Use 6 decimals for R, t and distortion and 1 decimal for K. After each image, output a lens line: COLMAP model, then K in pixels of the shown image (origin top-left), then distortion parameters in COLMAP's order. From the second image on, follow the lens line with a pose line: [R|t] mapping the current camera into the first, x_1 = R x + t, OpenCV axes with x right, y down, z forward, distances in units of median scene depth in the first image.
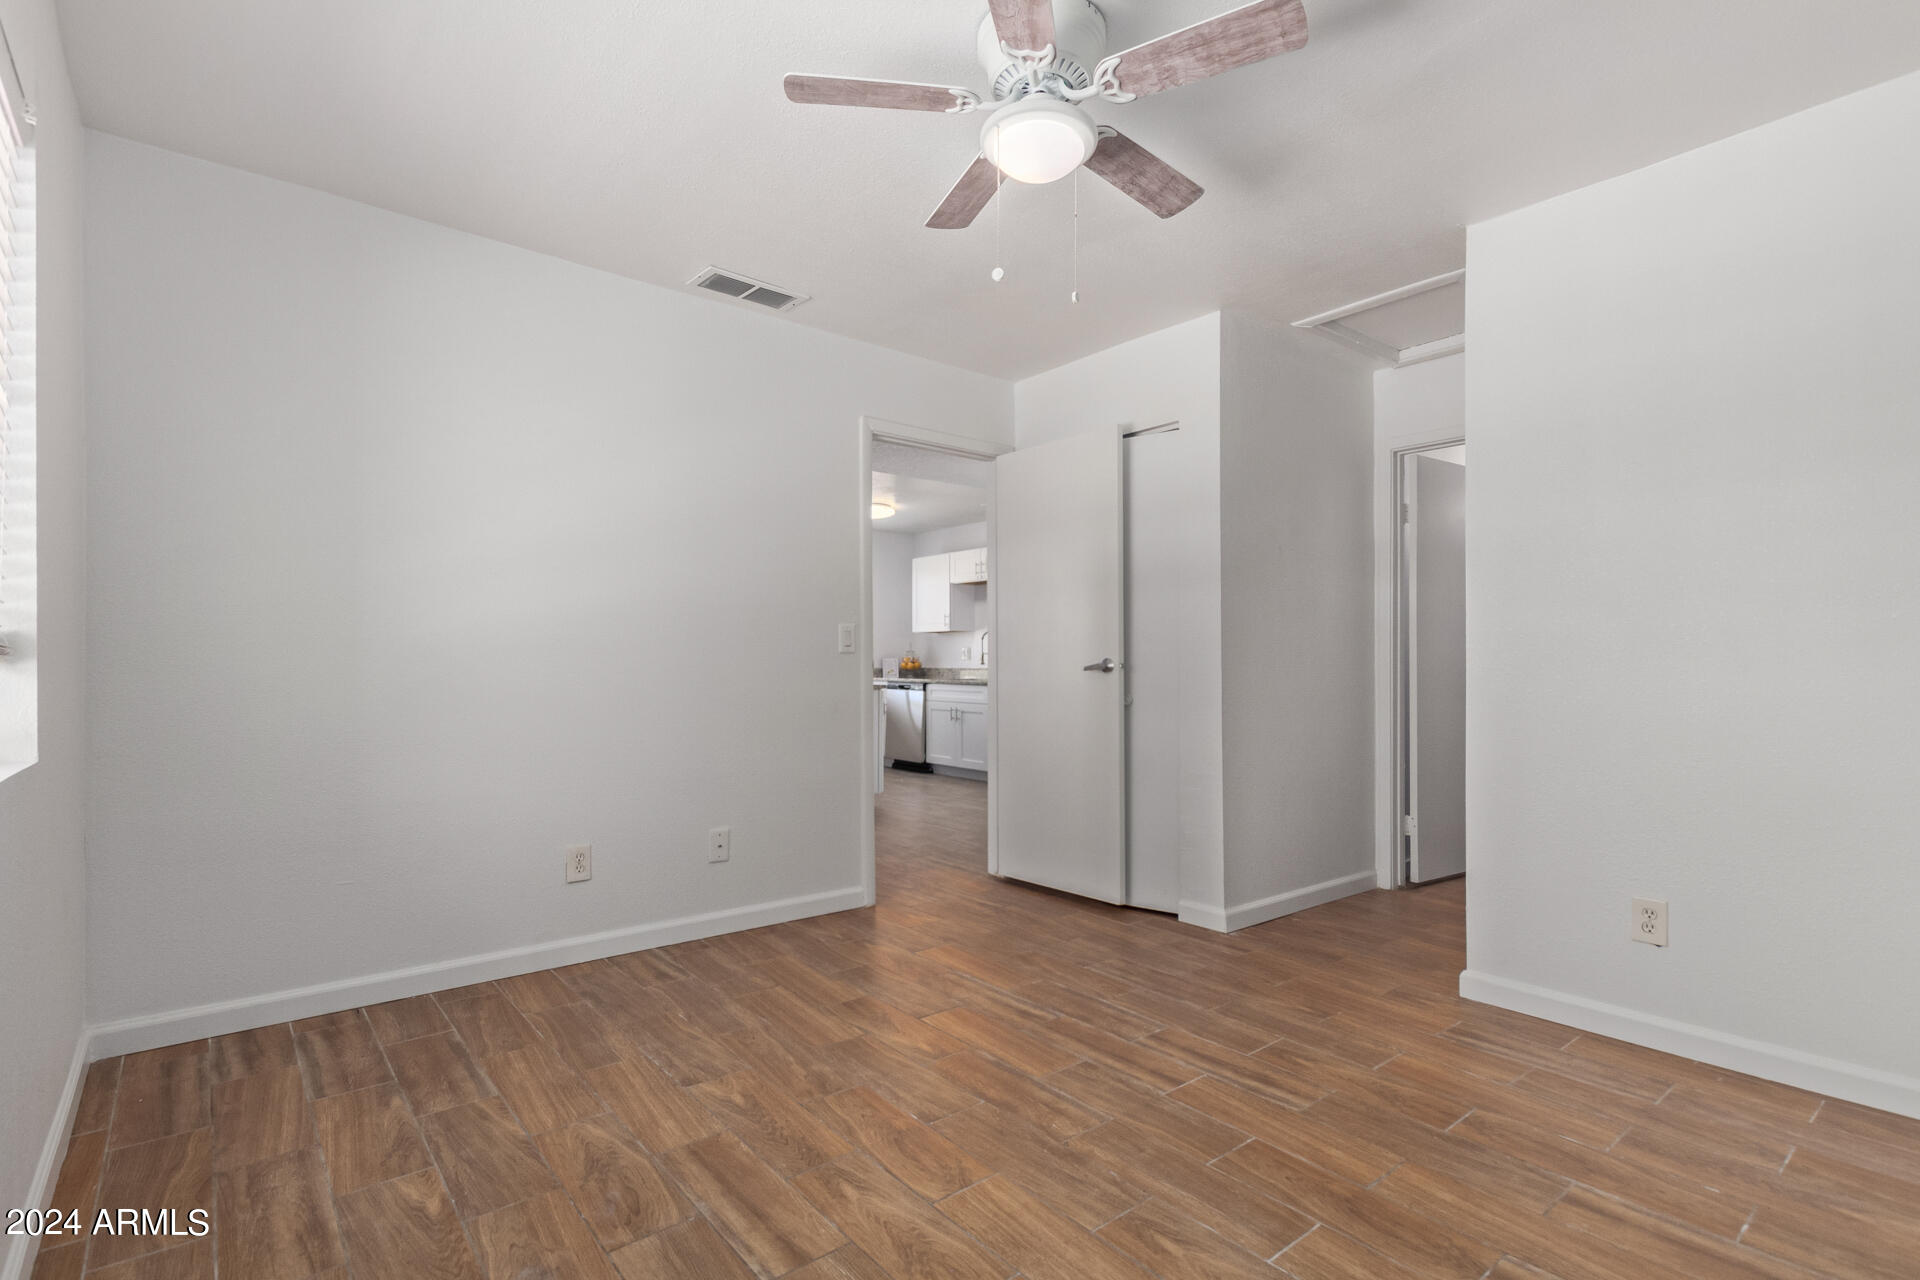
lens RADIAL K [[909.4, 0, 962.6], [0, 909.4, 653.5], [0, 0, 1]] dist [0.015812, -0.007486]
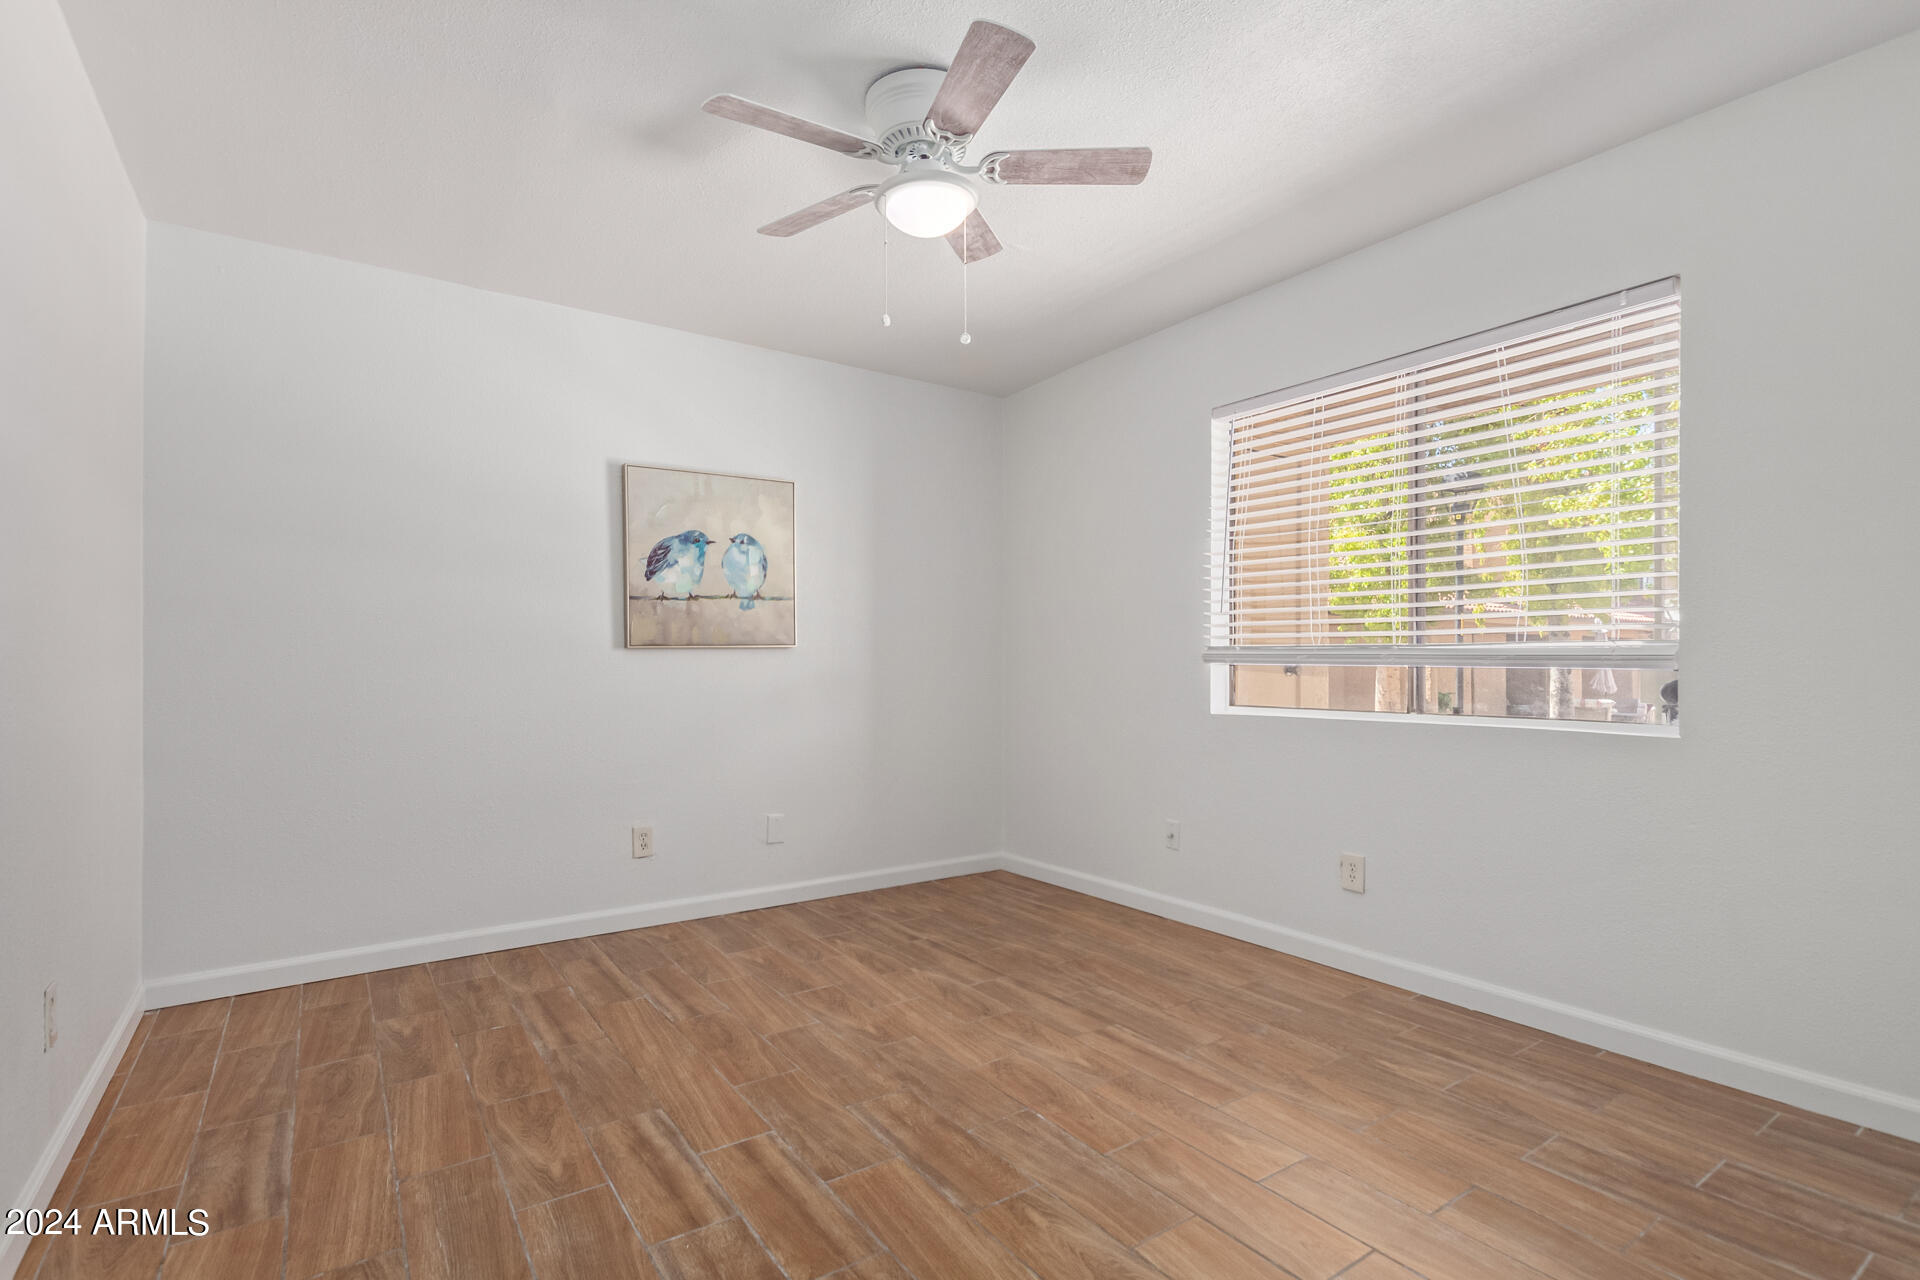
lens RADIAL K [[909.4, 0, 964.1], [0, 909.4, 652.4], [0, 0, 1]] dist [0.015812, -0.007486]
pose [[-0.996807, 0.001300, 0.079835, -0.049113], [-0.000399, 0.999774, -0.021255, 0.017357], [-0.079844, -0.021219, -0.996581, 1.981290]]
